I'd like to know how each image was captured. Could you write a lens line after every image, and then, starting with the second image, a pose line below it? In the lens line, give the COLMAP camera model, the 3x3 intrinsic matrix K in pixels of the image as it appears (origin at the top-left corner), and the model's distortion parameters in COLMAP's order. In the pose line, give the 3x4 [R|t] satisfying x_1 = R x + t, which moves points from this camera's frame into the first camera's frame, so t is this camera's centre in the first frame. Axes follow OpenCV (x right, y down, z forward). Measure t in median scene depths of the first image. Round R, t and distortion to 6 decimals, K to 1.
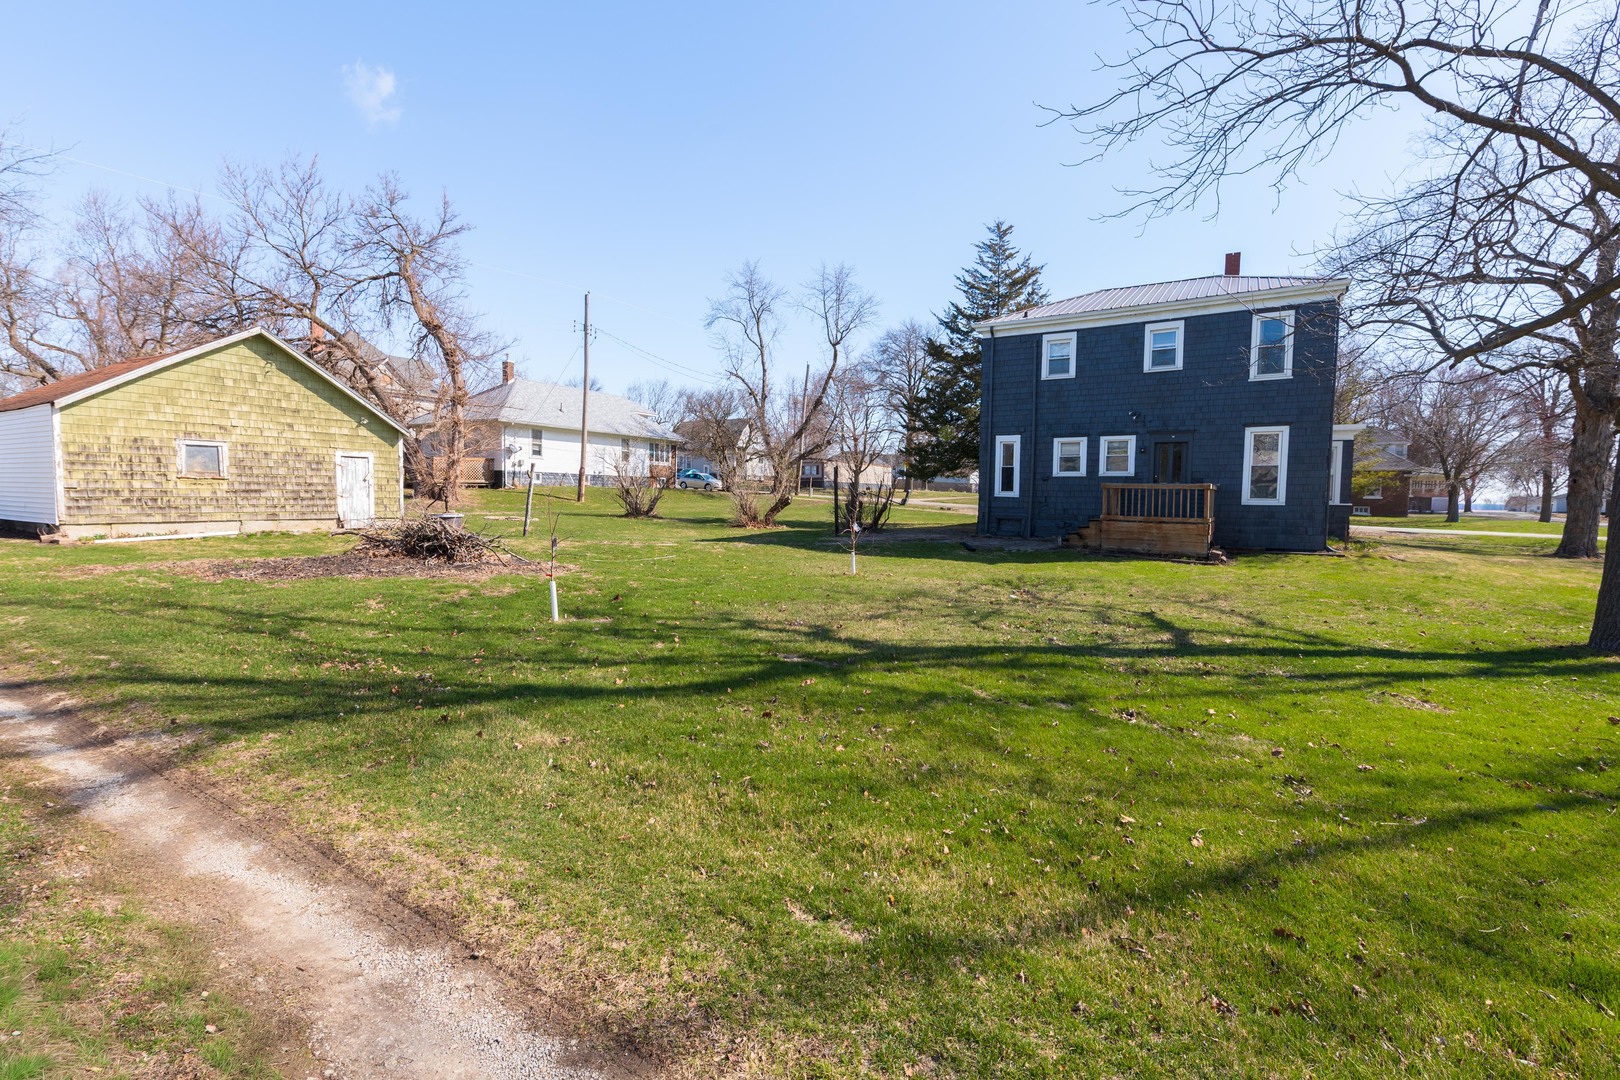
lens RADIAL K [[719.3, 0, 809.0], [0, 719.3, 537.1], [0, 0, 1]] dist [0.000994, 0.000354]
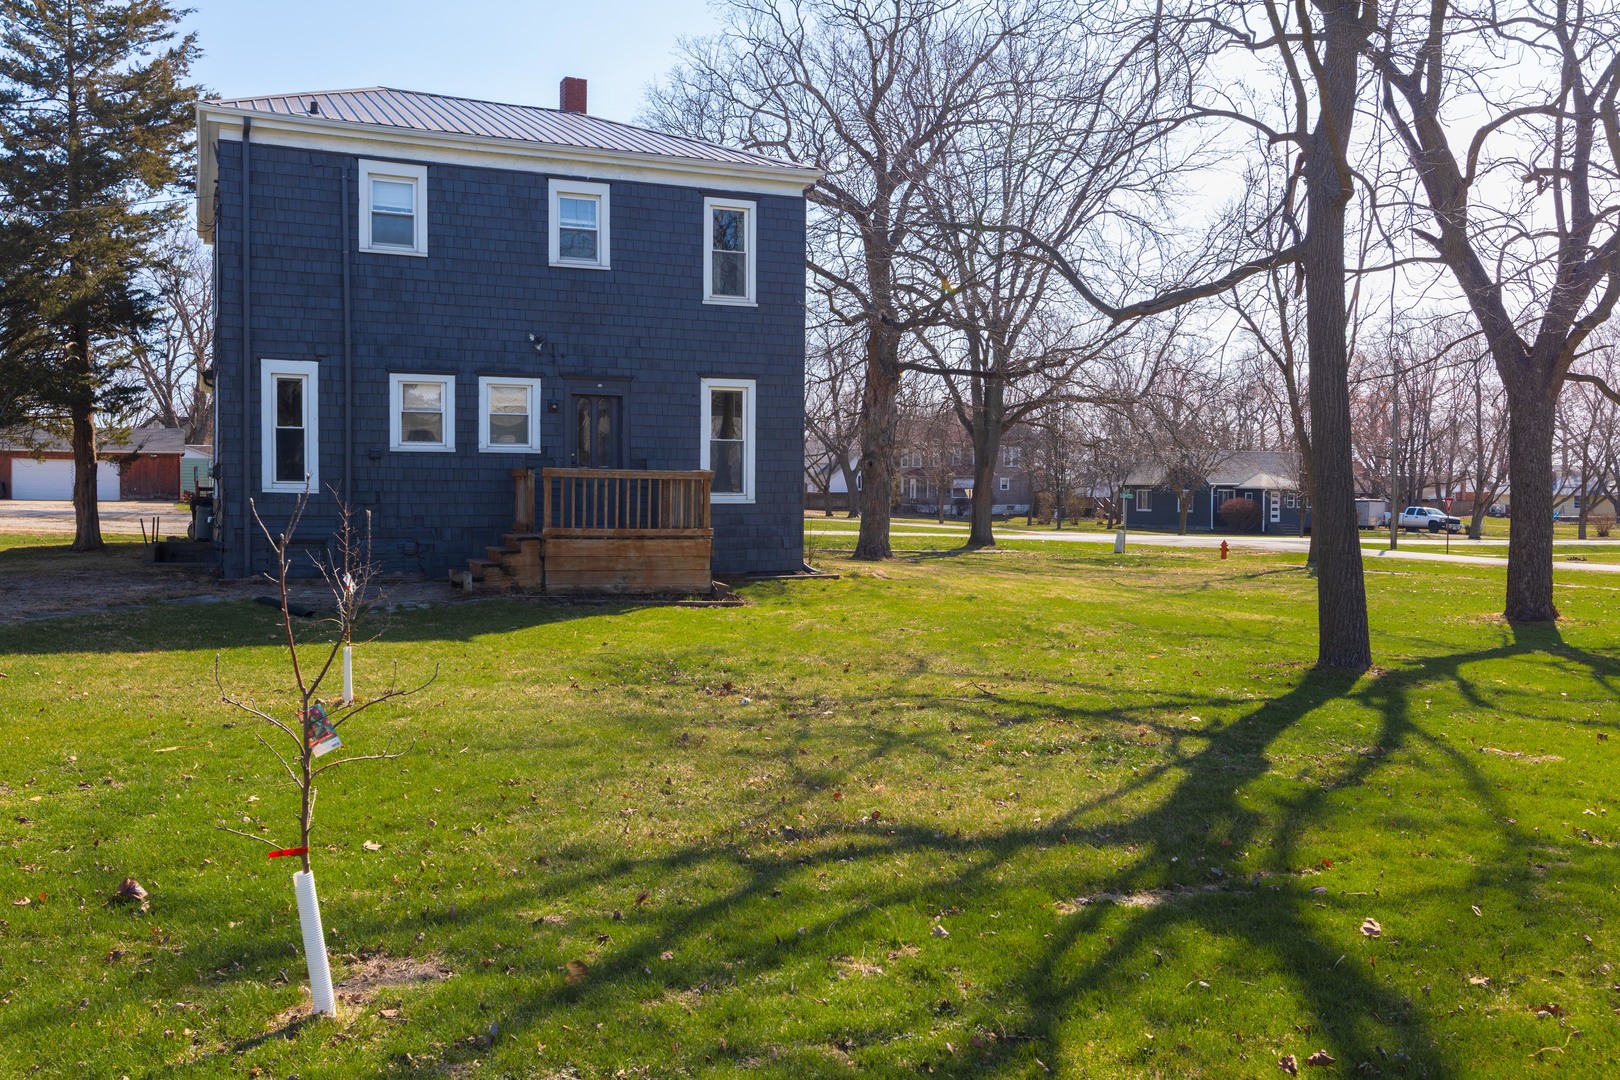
lens RADIAL K [[1387.9, 0, 810.1], [0, 1387.9, 531.6], [0, 0, 1]] dist [-0.000547, 0.004077]
pose [[0.554959, -0.034957, 0.831143, -0.318526], [0.046117, 0.998873, 0.011218, -0.028758], [-0.830599, 0.032104, 0.555946, 0.254513]]
